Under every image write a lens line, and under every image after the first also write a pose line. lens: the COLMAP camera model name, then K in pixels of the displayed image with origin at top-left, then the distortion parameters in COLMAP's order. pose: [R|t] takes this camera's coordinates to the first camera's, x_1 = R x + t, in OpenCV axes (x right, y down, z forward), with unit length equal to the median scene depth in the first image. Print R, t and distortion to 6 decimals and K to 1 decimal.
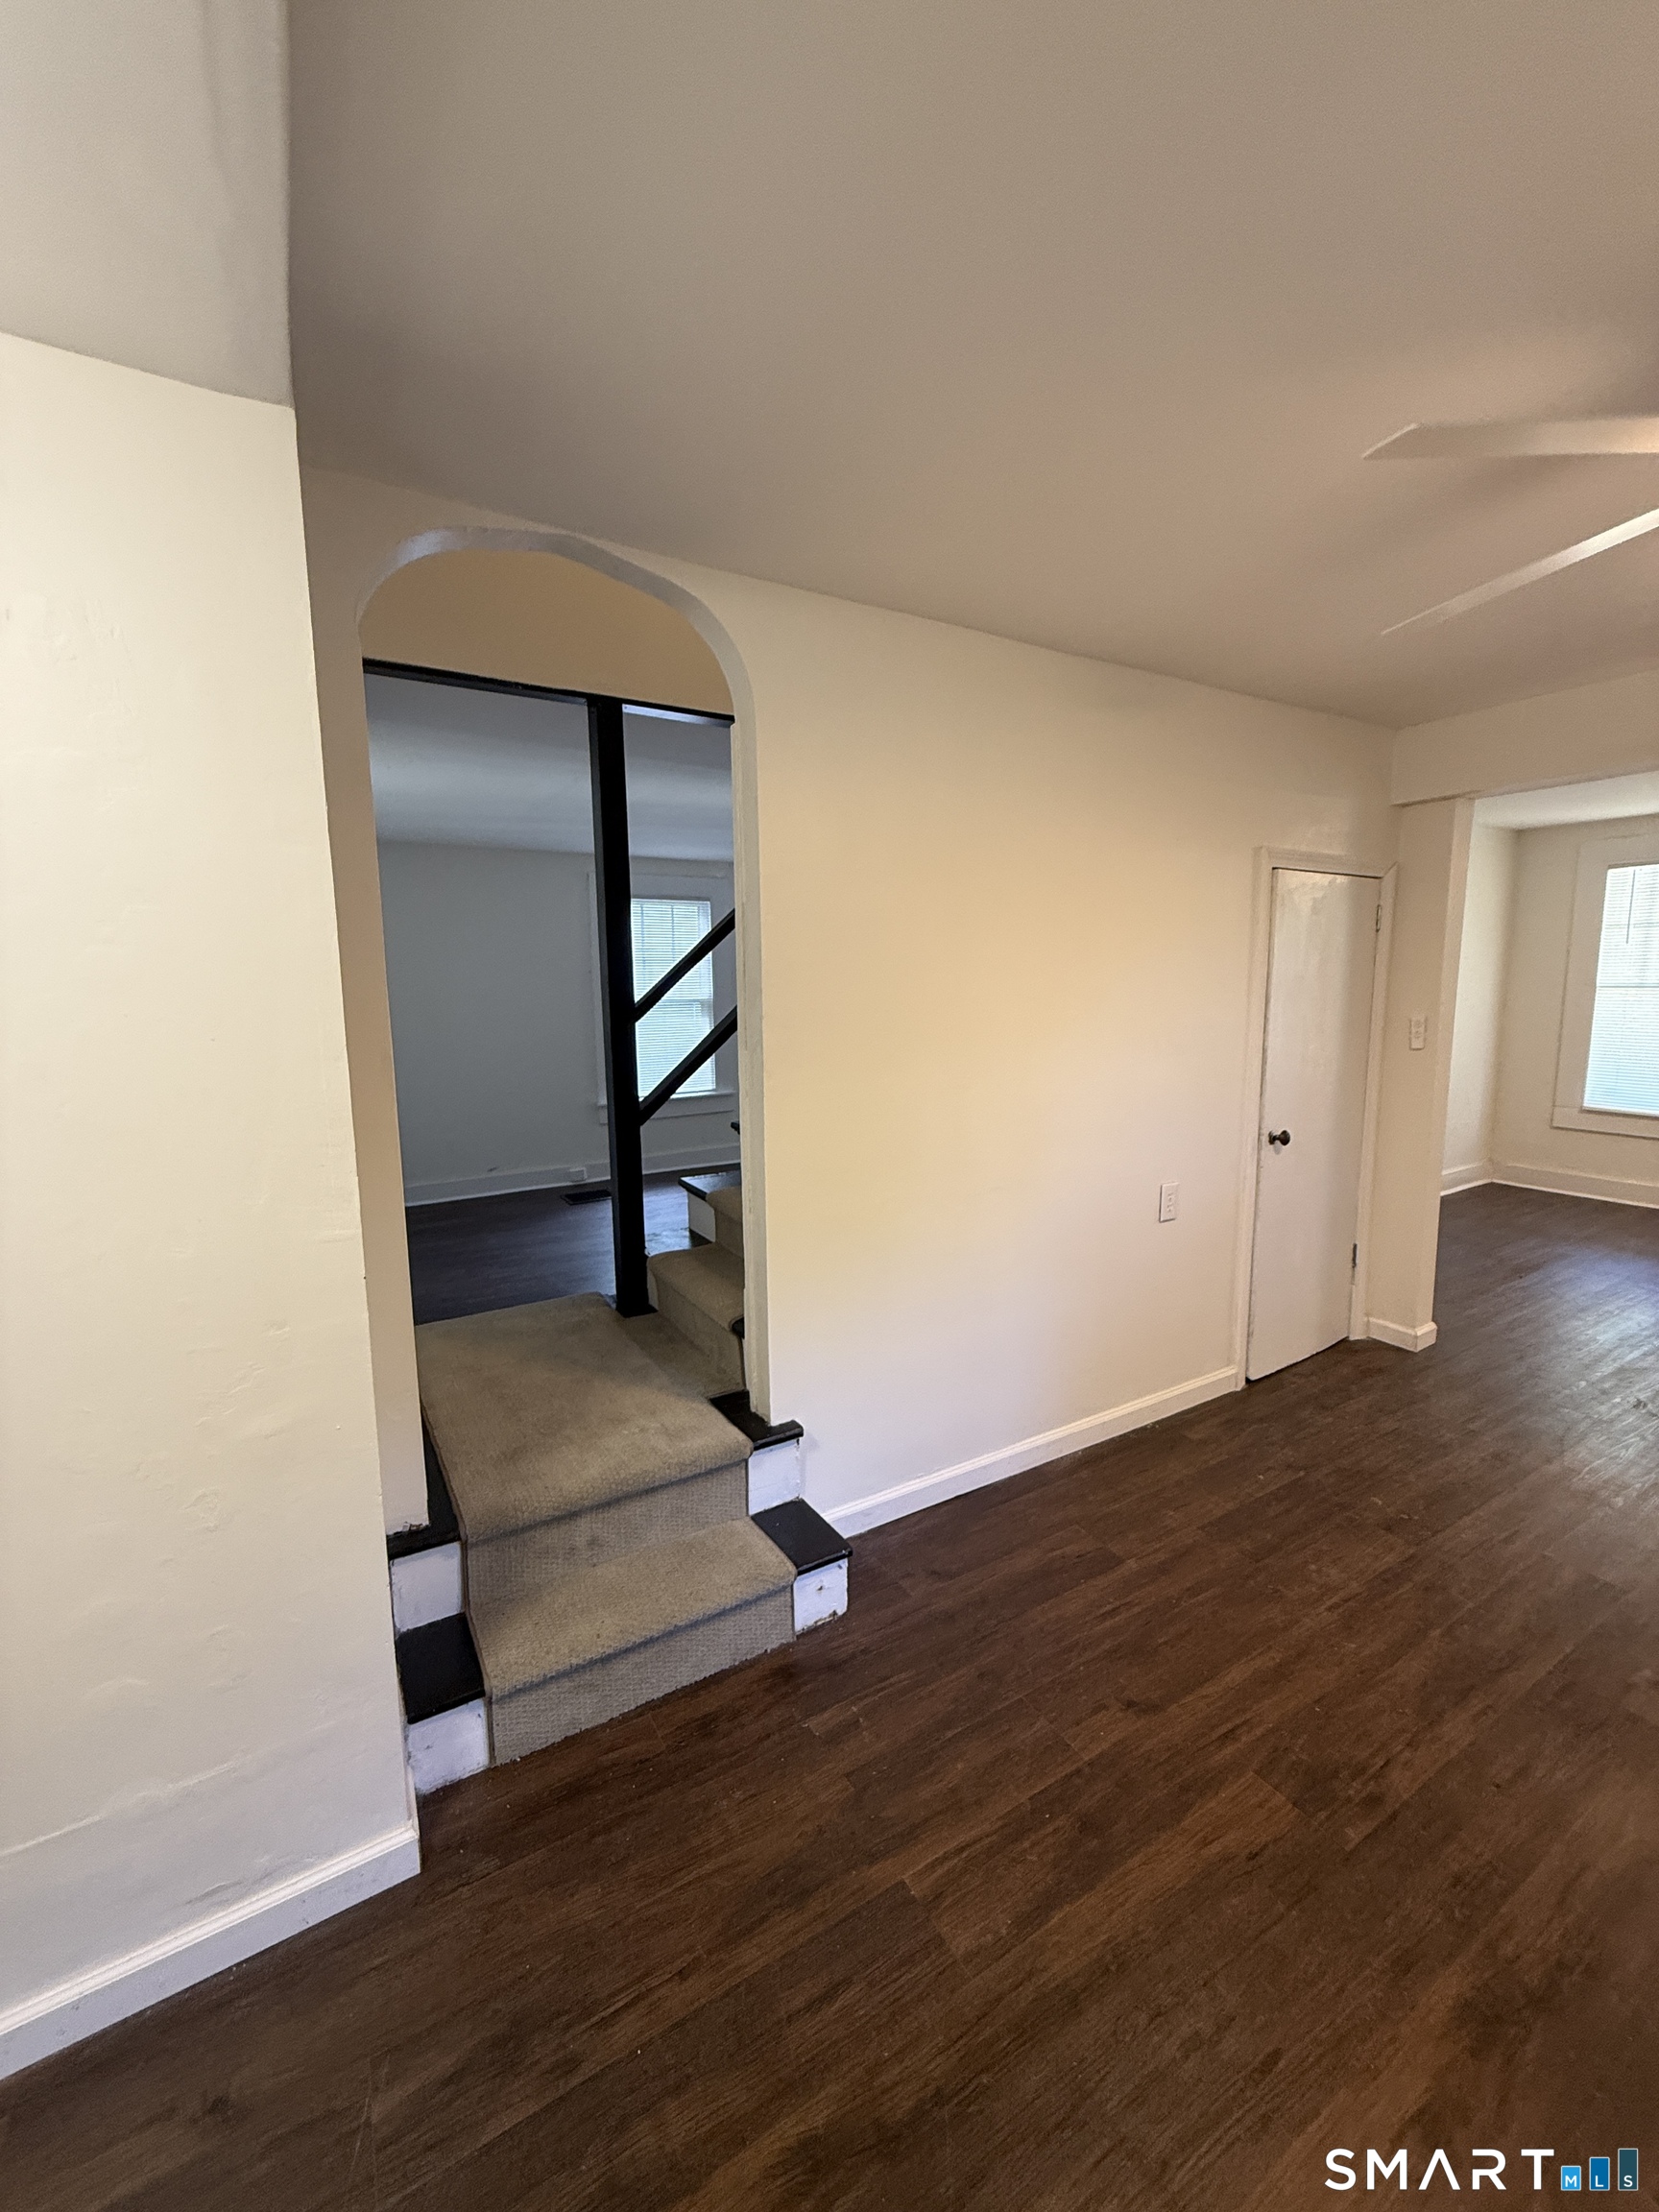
lens RADIAL K [[892.2, 0, 829.5], [0, 892.2, 1106.0], [0, 0, 1]] dist [0.001471, -0.000034]
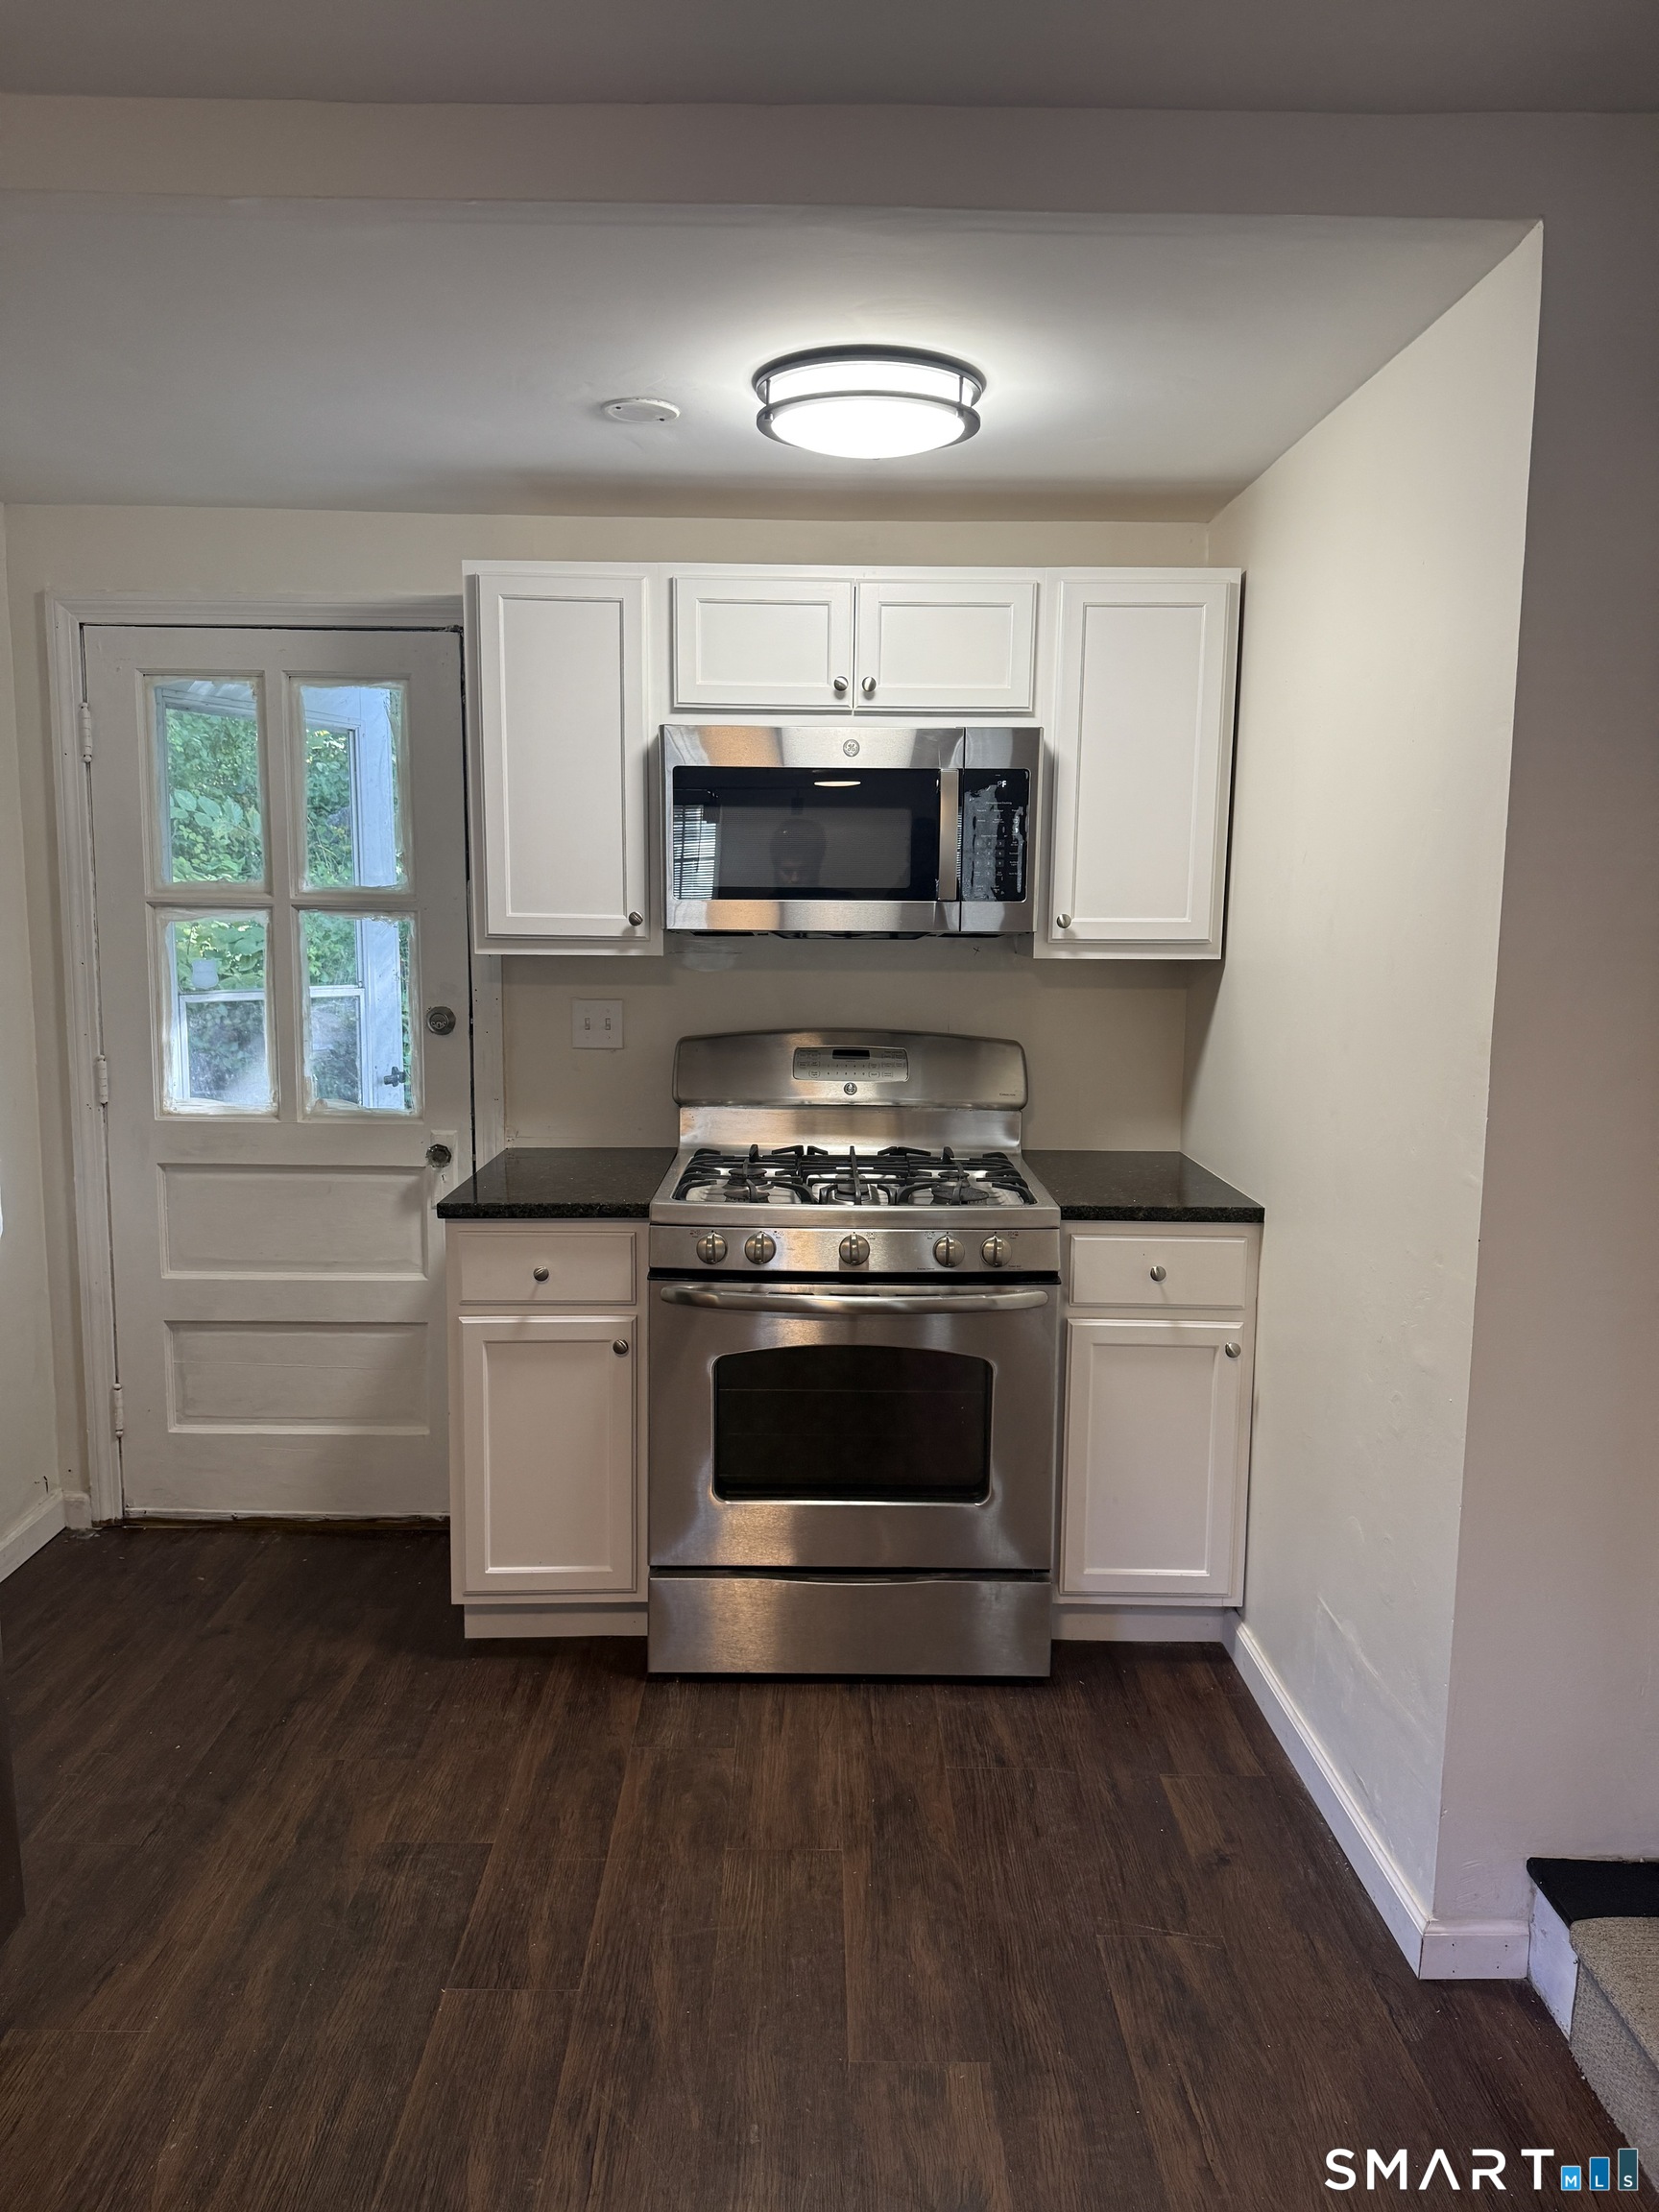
lens RADIAL K [[1688.1, 0, 829.5], [0, 1688.1, 1106.0], [0, 0, 1]] dist [-0.001273, 0.001837]
pose [[-0.506354, 0.140189, -0.850854, 1.158079], [-0.122692, 0.964947, 0.232002, -0.230495], [0.853553, 0.221868, -0.471405, 1.247466]]
